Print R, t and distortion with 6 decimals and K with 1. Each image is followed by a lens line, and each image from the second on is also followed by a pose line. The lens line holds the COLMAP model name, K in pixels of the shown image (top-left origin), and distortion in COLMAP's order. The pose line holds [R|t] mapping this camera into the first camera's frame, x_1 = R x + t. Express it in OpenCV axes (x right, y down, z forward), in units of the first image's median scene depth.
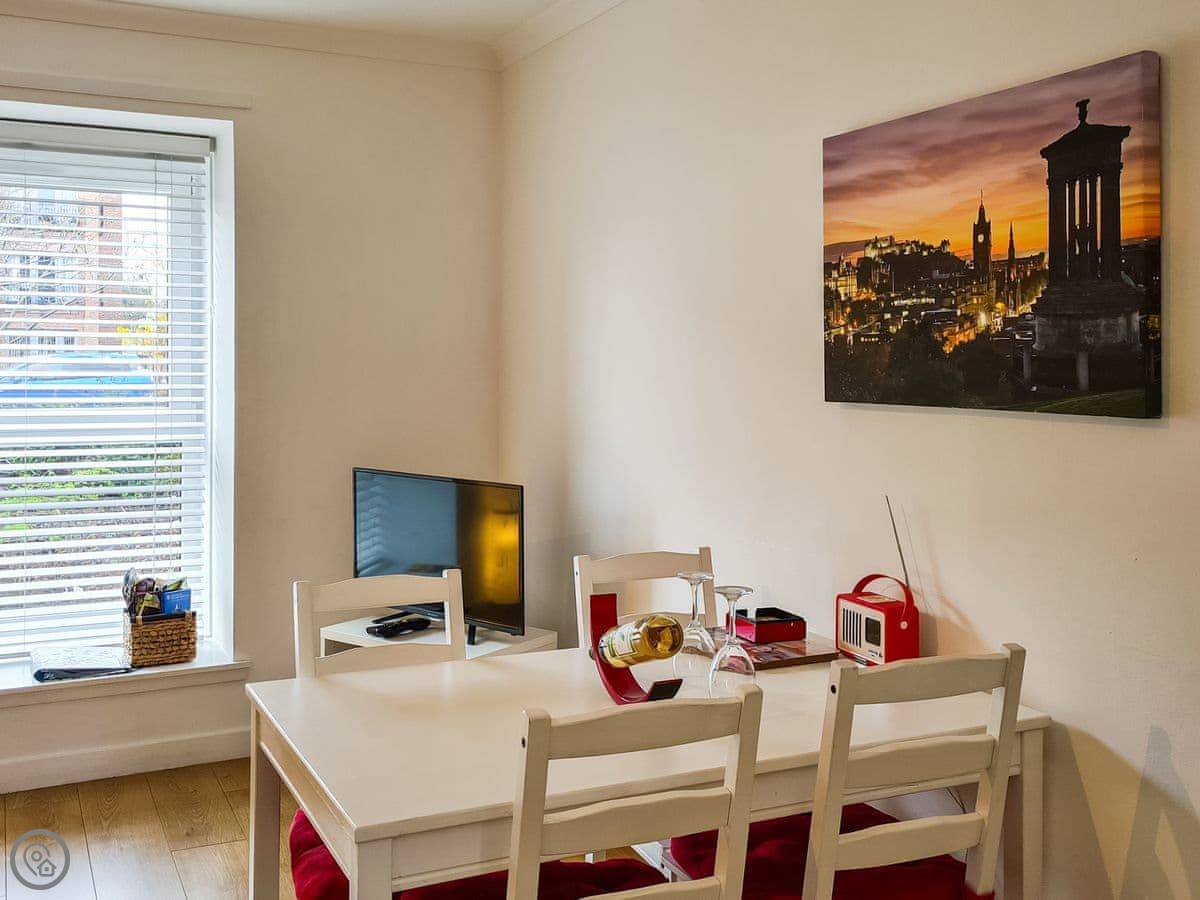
lens RADIAL K [[1203.7, 0, 600.0], [0, 1203.7, 450.0], [0, 0, 1]] dist [0.009796, 0.005748]
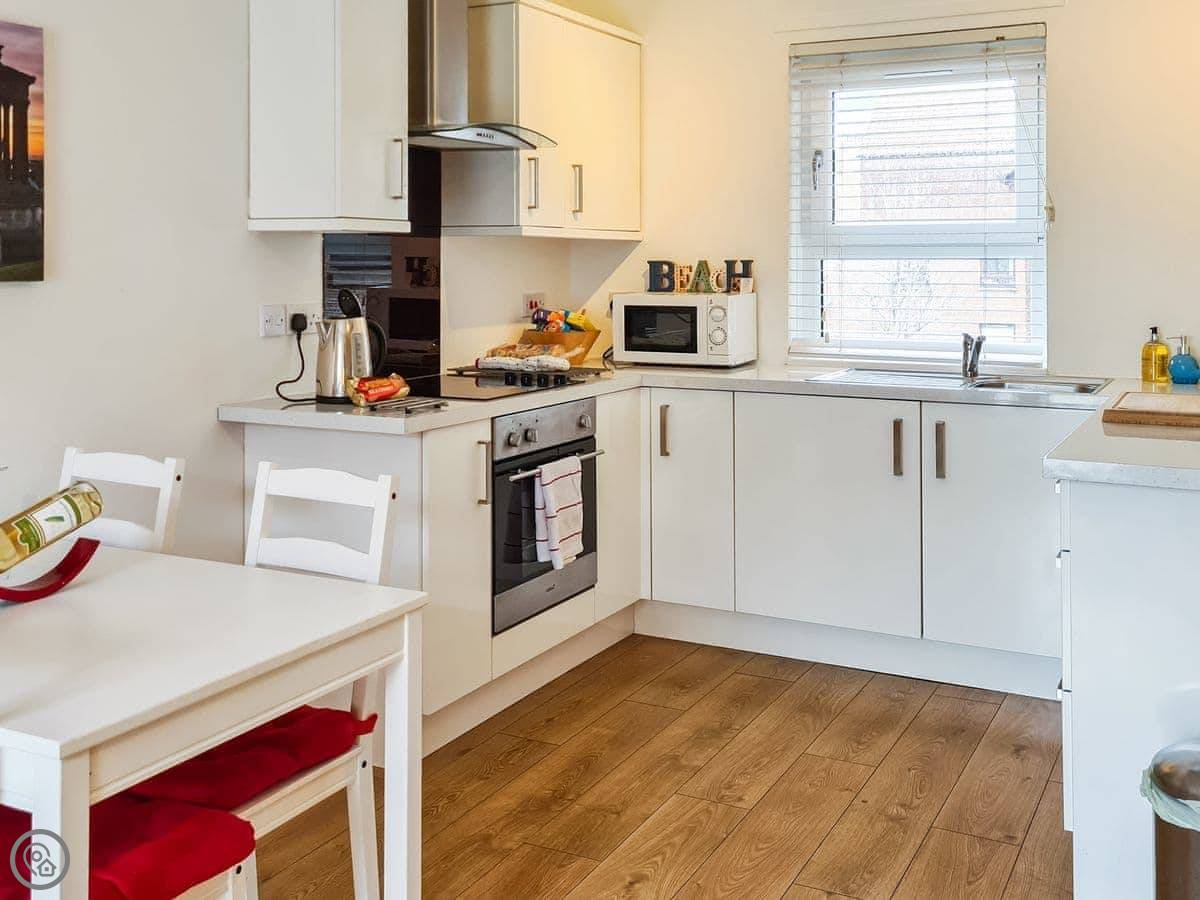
lens RADIAL K [[1271.2, 0, 598.9], [0, 1271.2, 381.6], [0, 0, 1]] dist [0.023353, -0.004780]
pose [[-0.598412, -0.074316, 0.797734, -0.988799], [0.064941, 0.987913, 0.140748, -0.065234], [-0.798552, 0.136031, -0.586353, 1.139288]]
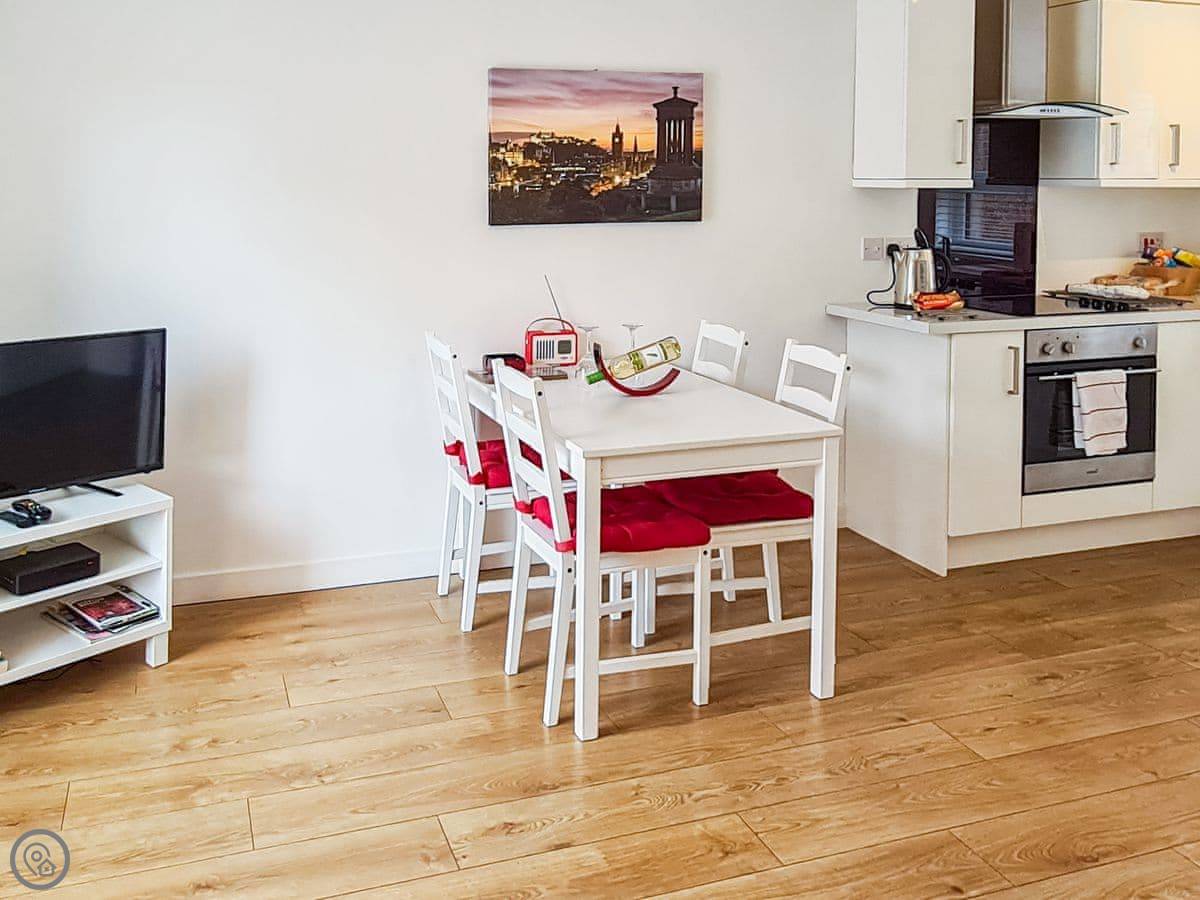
lens RADIAL K [[1188.2, 0, 600.0], [0, 1188.2, 450.0], [0, 0, 1]] dist [-0.053768, 0.026524]
pose [[0.106993, -0.230204, 0.967243, -1.700664], [0.080866, 0.971619, 0.222301, -0.106164], [-0.990966, 0.054432, 0.122572, 0.762932]]
